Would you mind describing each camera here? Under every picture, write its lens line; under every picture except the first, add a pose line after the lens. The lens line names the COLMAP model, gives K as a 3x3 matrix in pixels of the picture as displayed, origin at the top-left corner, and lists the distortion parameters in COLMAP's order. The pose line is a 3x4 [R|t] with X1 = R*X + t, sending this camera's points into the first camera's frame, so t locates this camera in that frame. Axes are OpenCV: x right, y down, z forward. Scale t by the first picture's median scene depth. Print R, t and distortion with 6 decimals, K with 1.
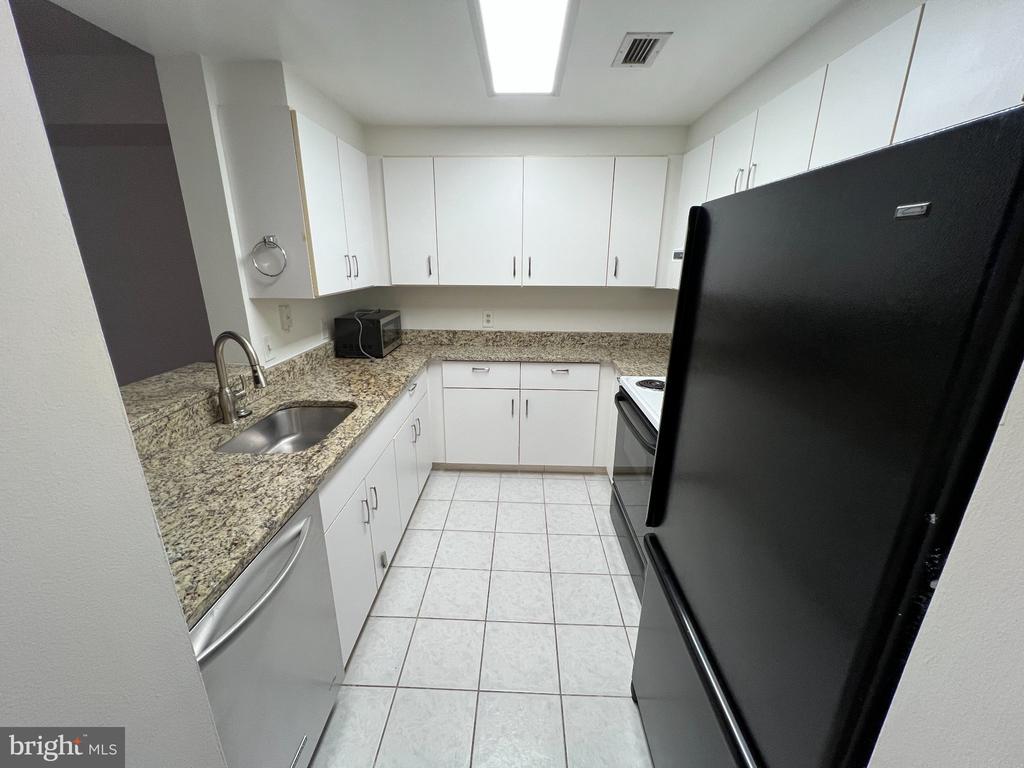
lens RADIAL K [[408.8, 0, 509.4], [0, 408.8, 379.3], [0, 0, 1]] dist [-0.003029, 0.000059]
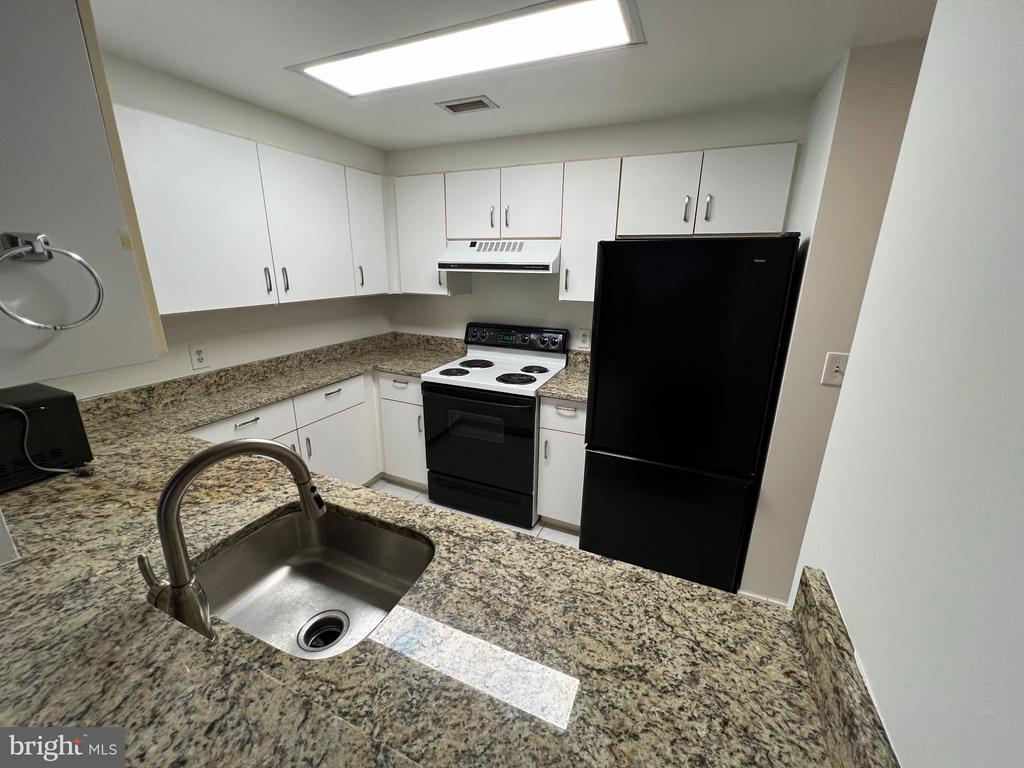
lens RADIAL K [[408.8, 0, 509.4], [0, 408.8, 379.3], [0, 0, 1]] dist [-0.003029, 0.000059]
pose [[0.378398, -0.259804, 0.888435, -0.552757], [0.258730, 0.951233, 0.167971, -0.105682], [-0.888748, 0.166305, 0.427164, 0.281105]]
